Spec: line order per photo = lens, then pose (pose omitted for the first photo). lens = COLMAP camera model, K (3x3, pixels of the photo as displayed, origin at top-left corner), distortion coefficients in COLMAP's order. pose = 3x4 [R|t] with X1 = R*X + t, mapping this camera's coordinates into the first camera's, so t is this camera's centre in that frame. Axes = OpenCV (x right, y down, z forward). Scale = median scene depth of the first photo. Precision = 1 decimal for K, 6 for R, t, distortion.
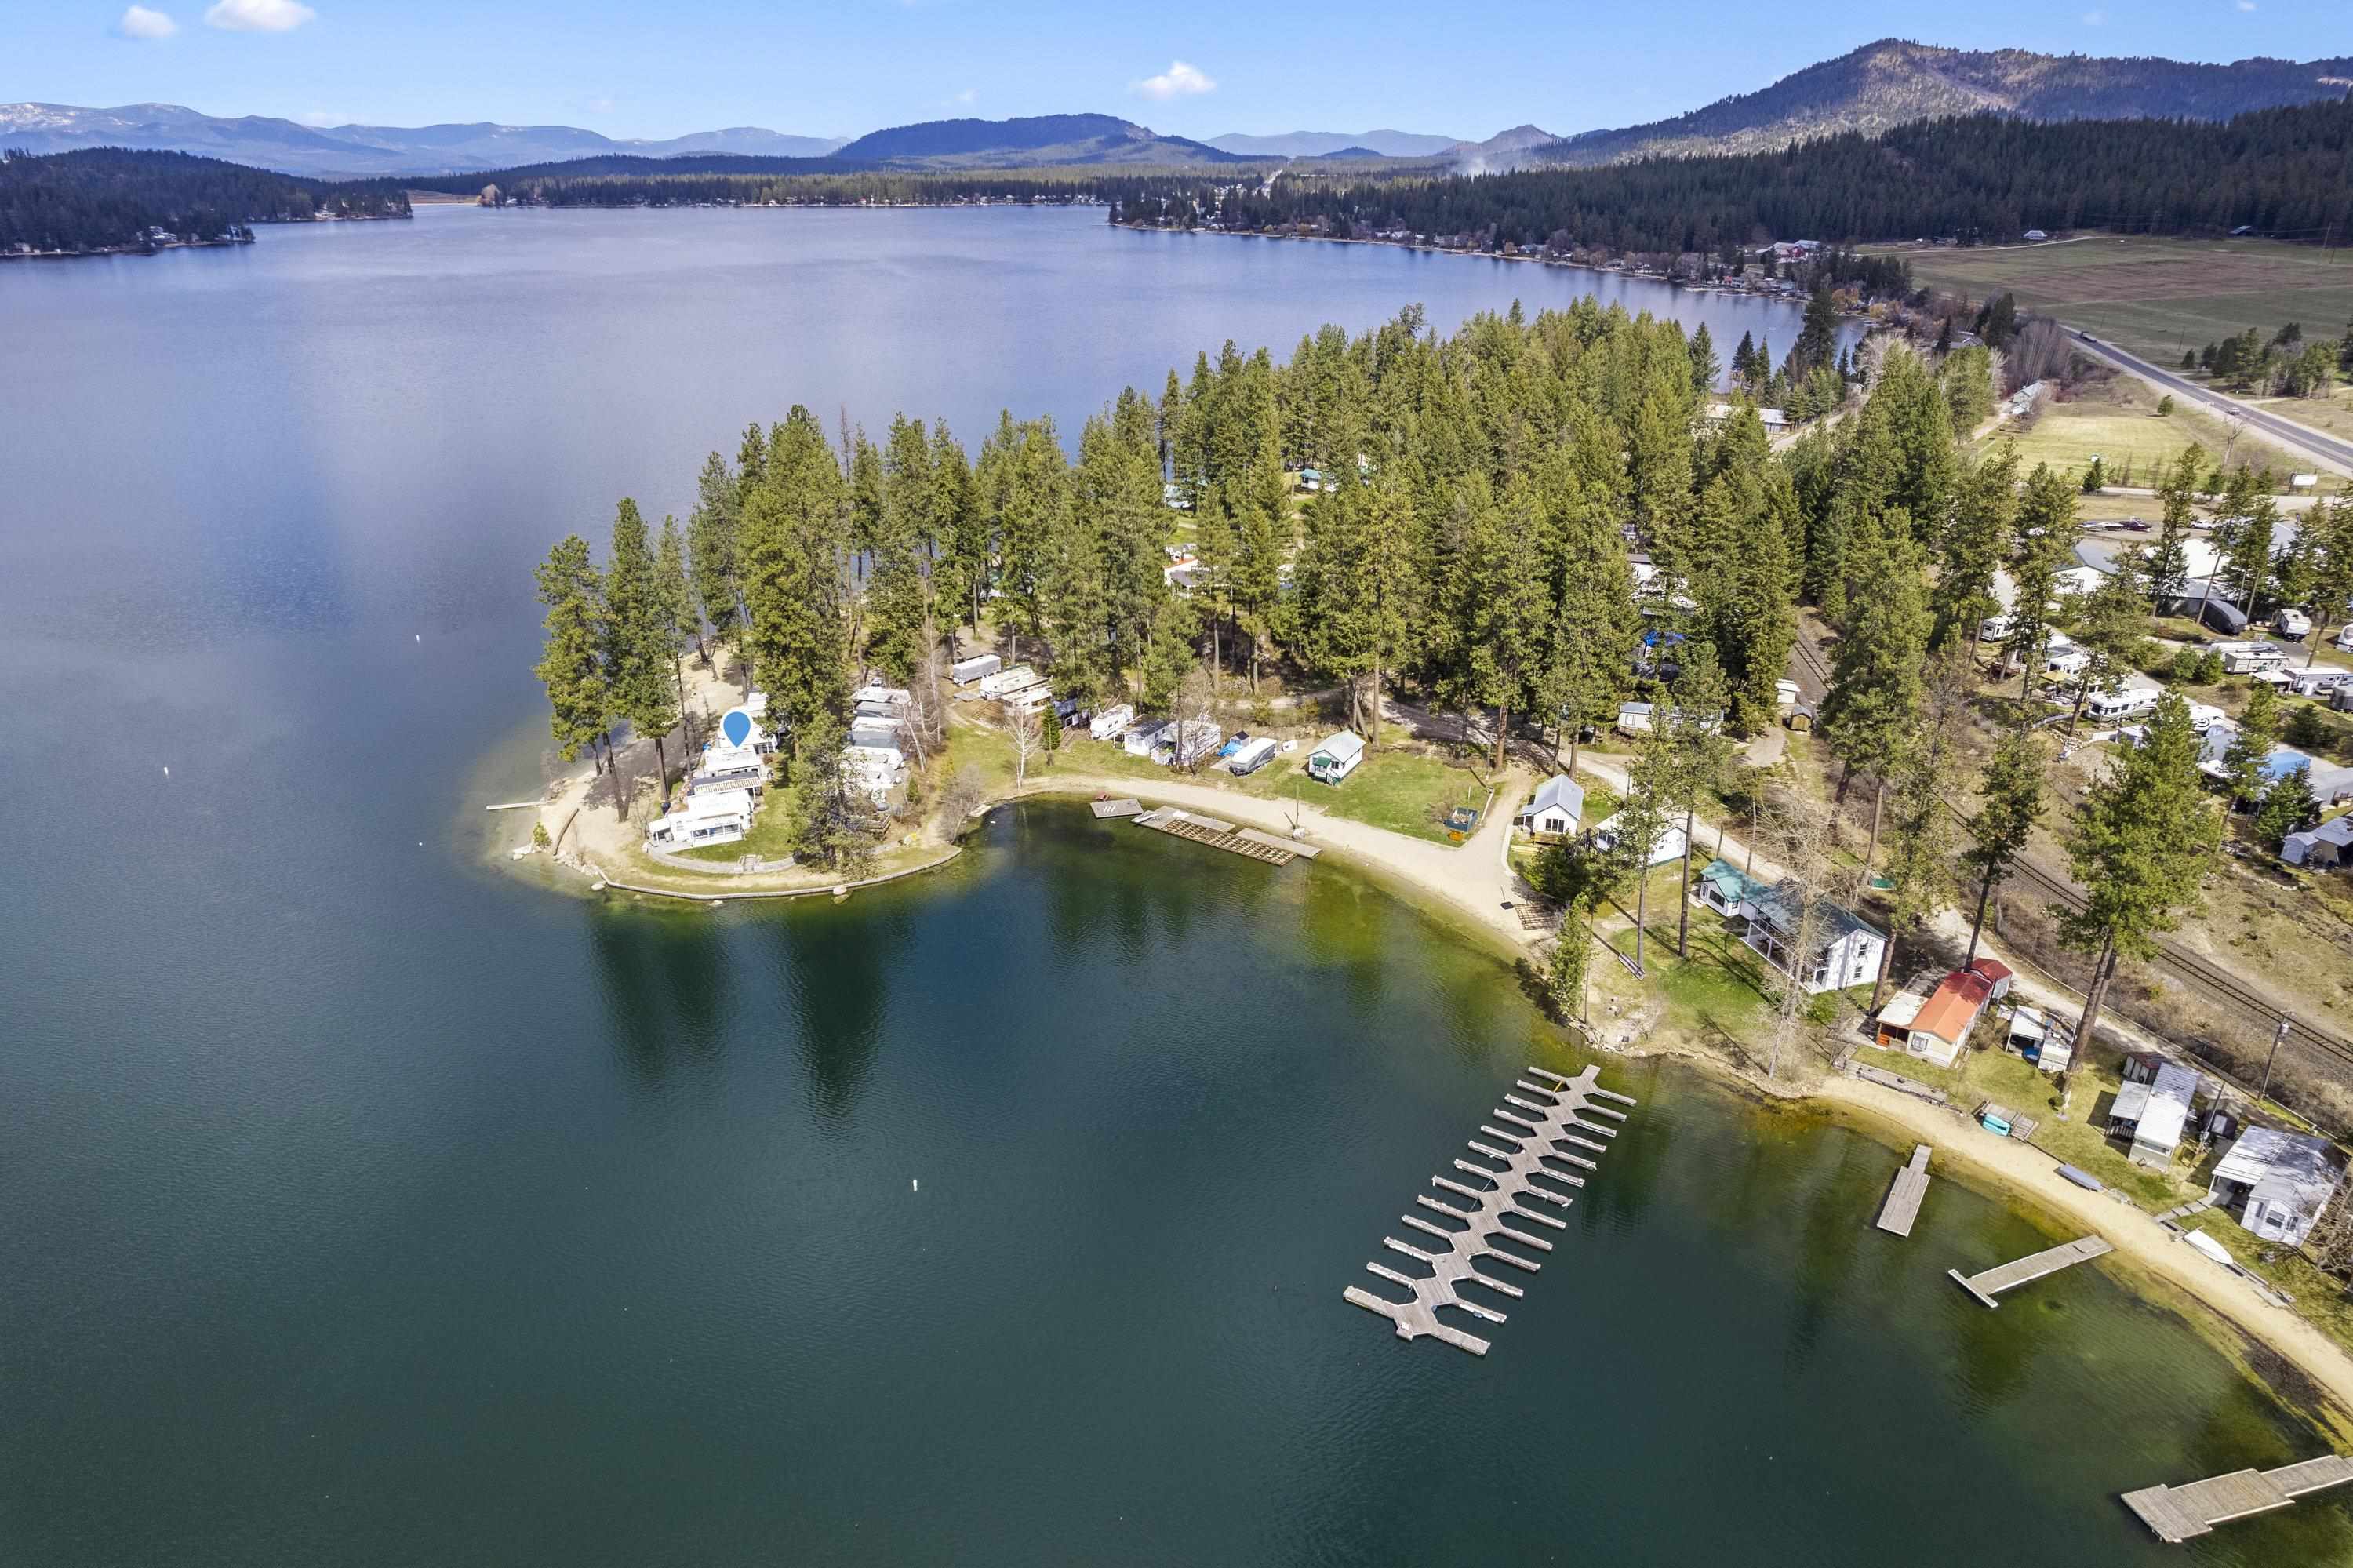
lens RADIAL K [[1507.9, 0, 1182.4], [0, 1507.9, 835.5], [0, 0, 1]] dist [-0.136170, 0.117353]
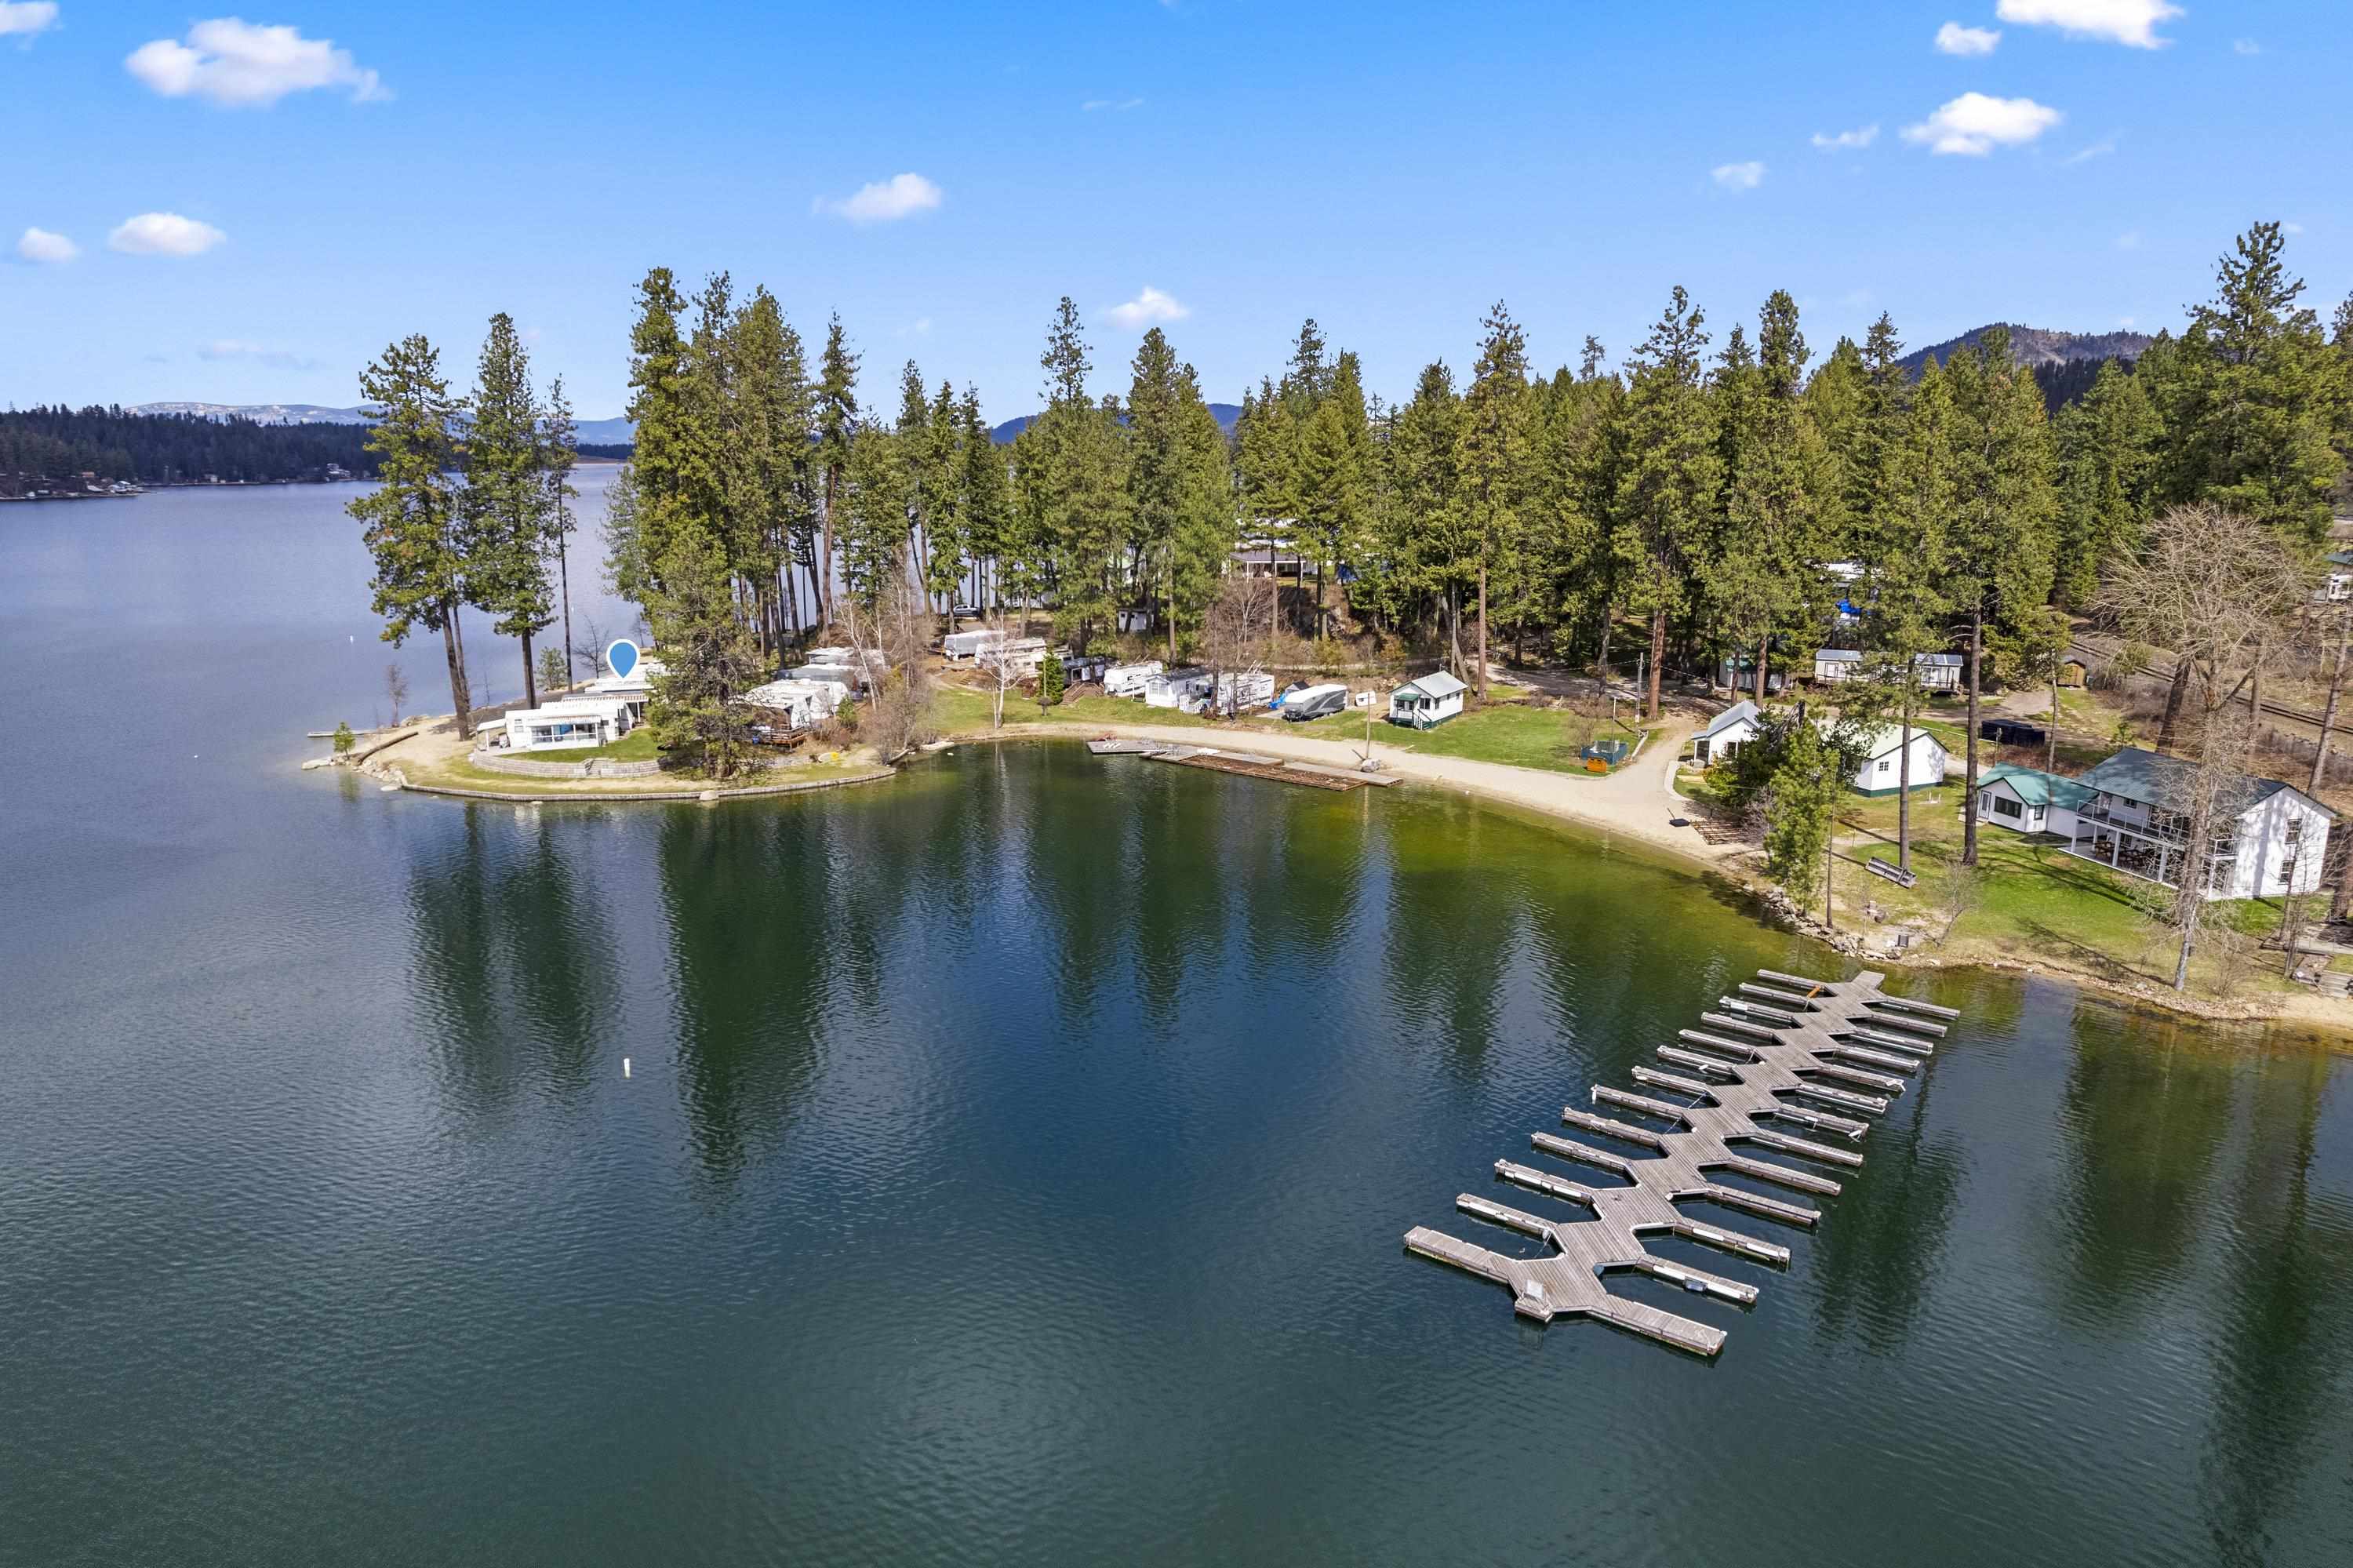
lens RADIAL K [[1507.9, 0, 1182.4], [0, 1507.9, 835.5], [0, 0, 1]] dist [-0.136170, 0.117353]
pose [[0.996769, 0.021057, -0.077507, 0.043723], [-0.035039, 0.982353, -0.183722, 0.160983], [0.072270, 0.185845, 0.979918, 0.305224]]
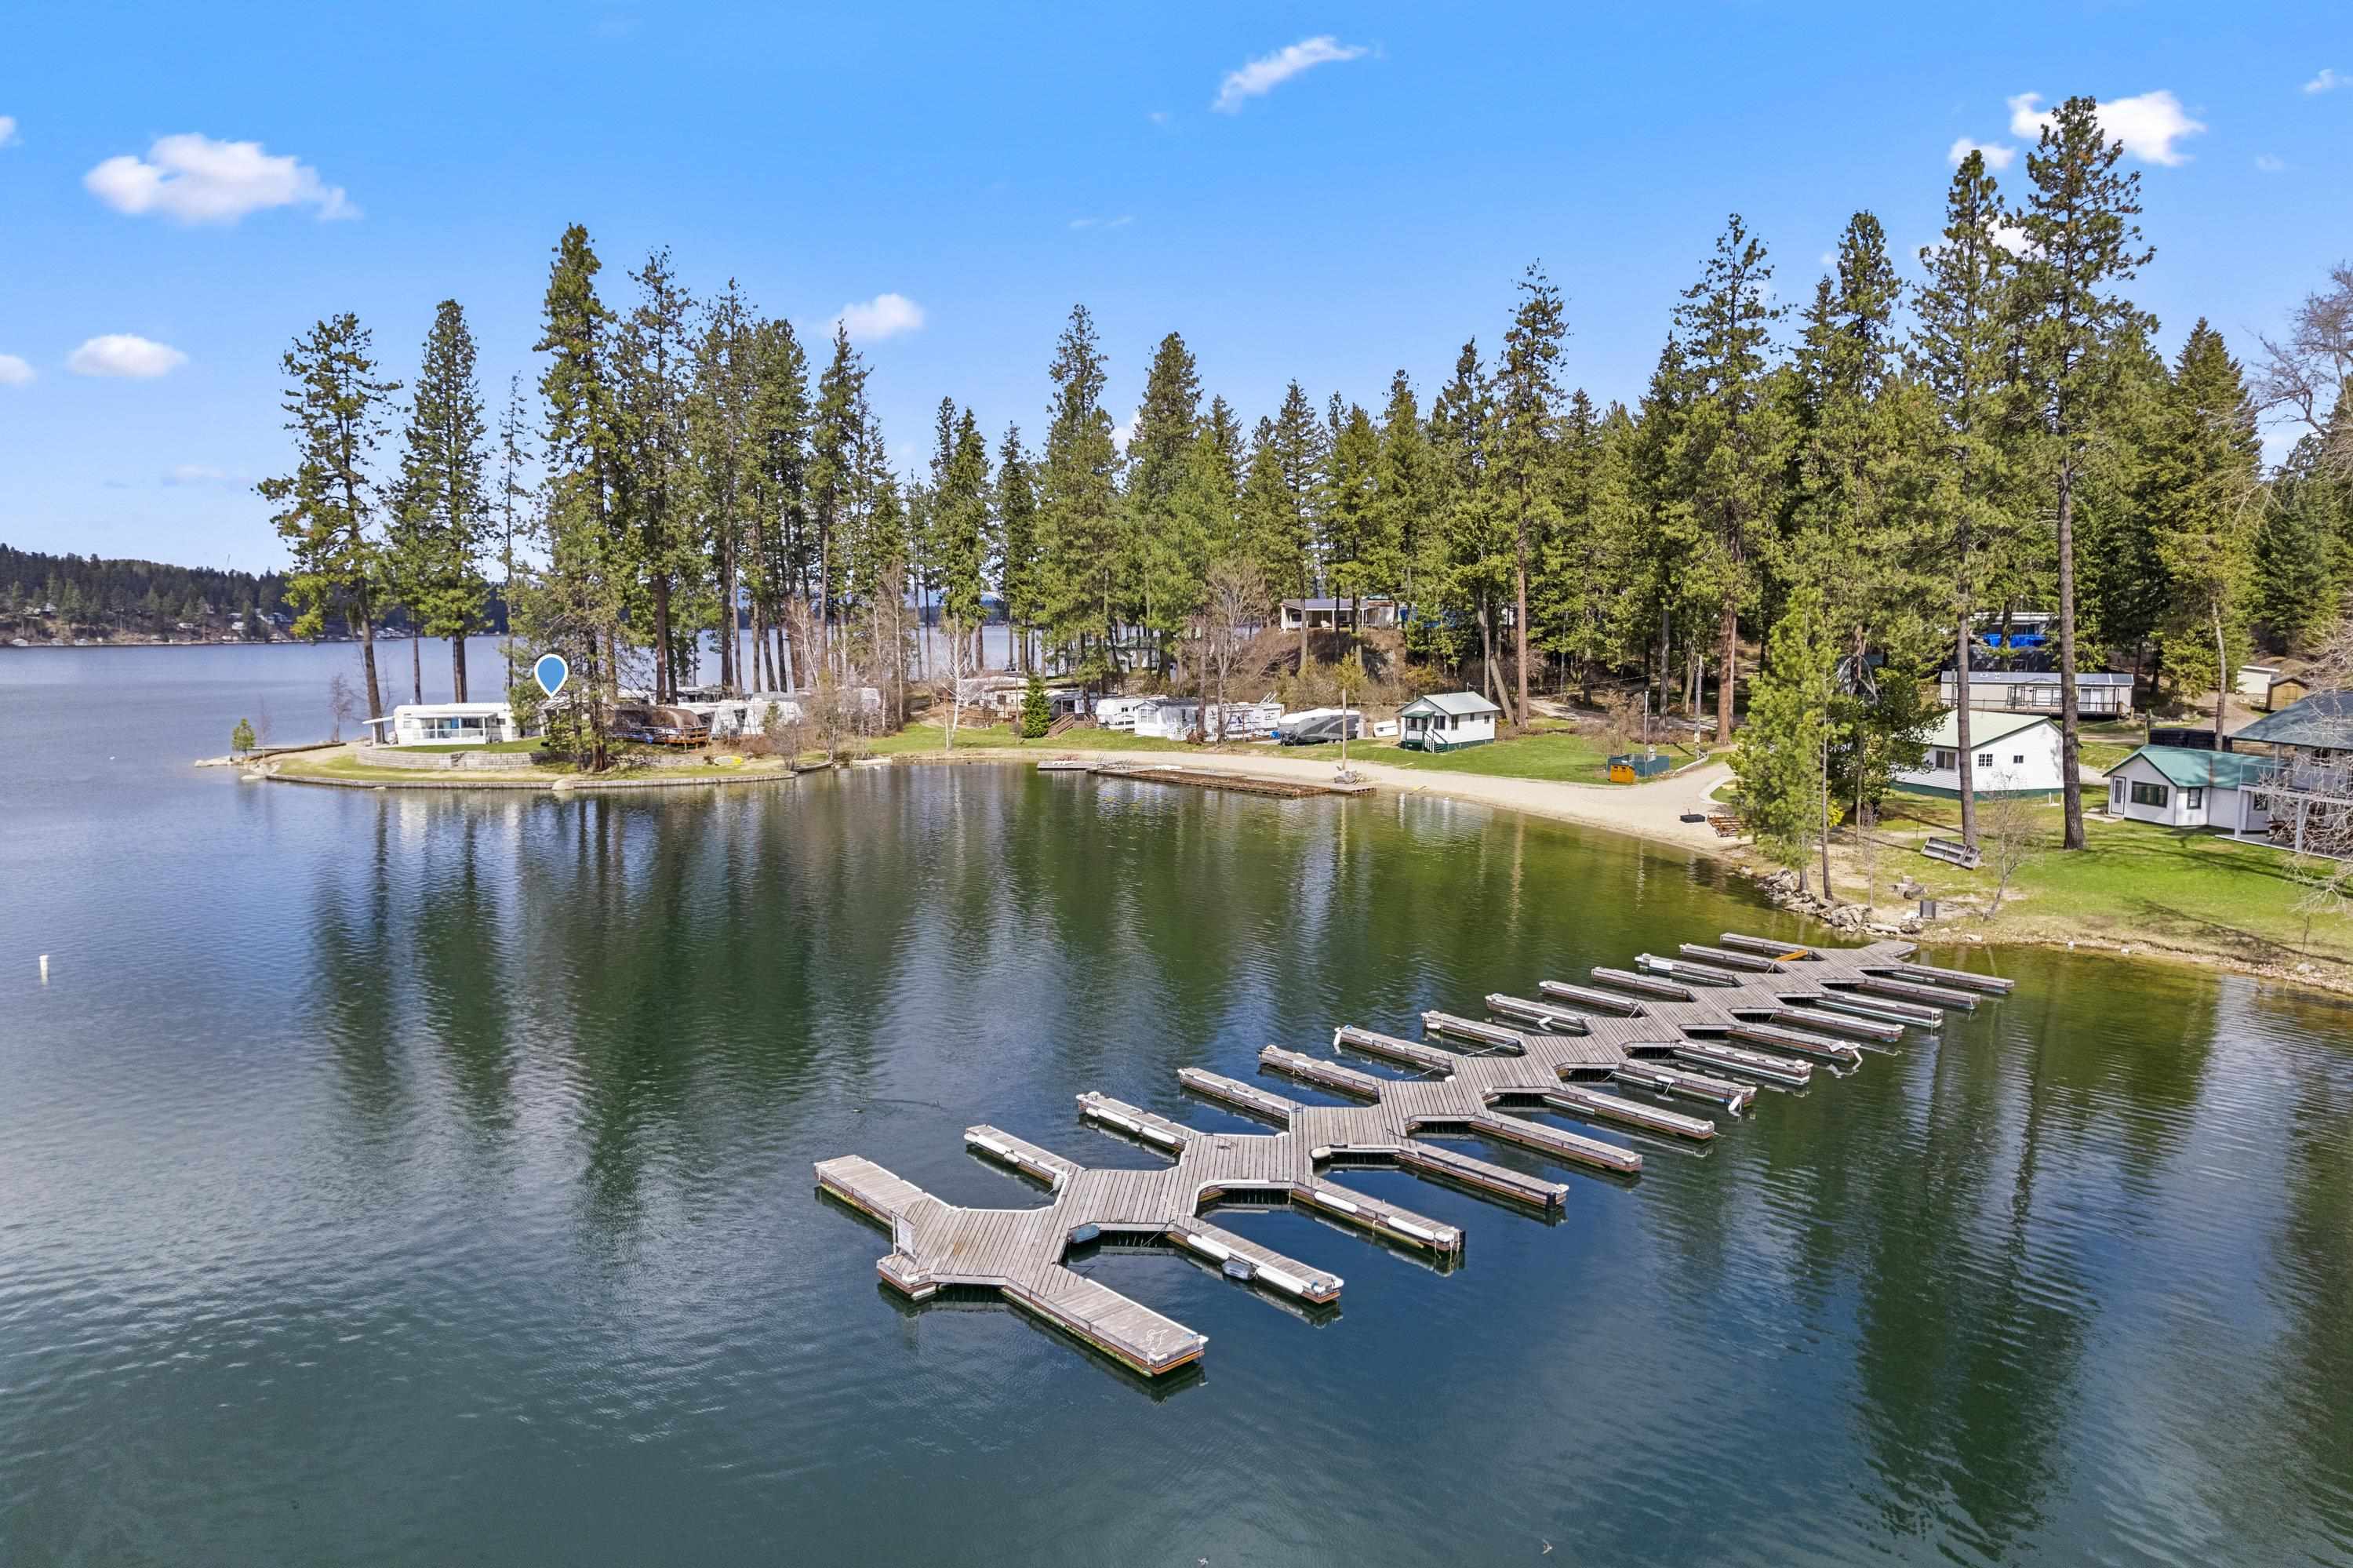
lens RADIAL K [[1533.4, 0, 1183.4], [0, 1533.4, 833.2], [0, 0, 1]] dist [-0.124271, 0.116678]
pose [[0.975592, 0.031585, -0.217309, 0.141997], [-0.094435, 0.953765, -0.285331, 0.190804], [0.198250, 0.298888, 0.933468, 0.435950]]
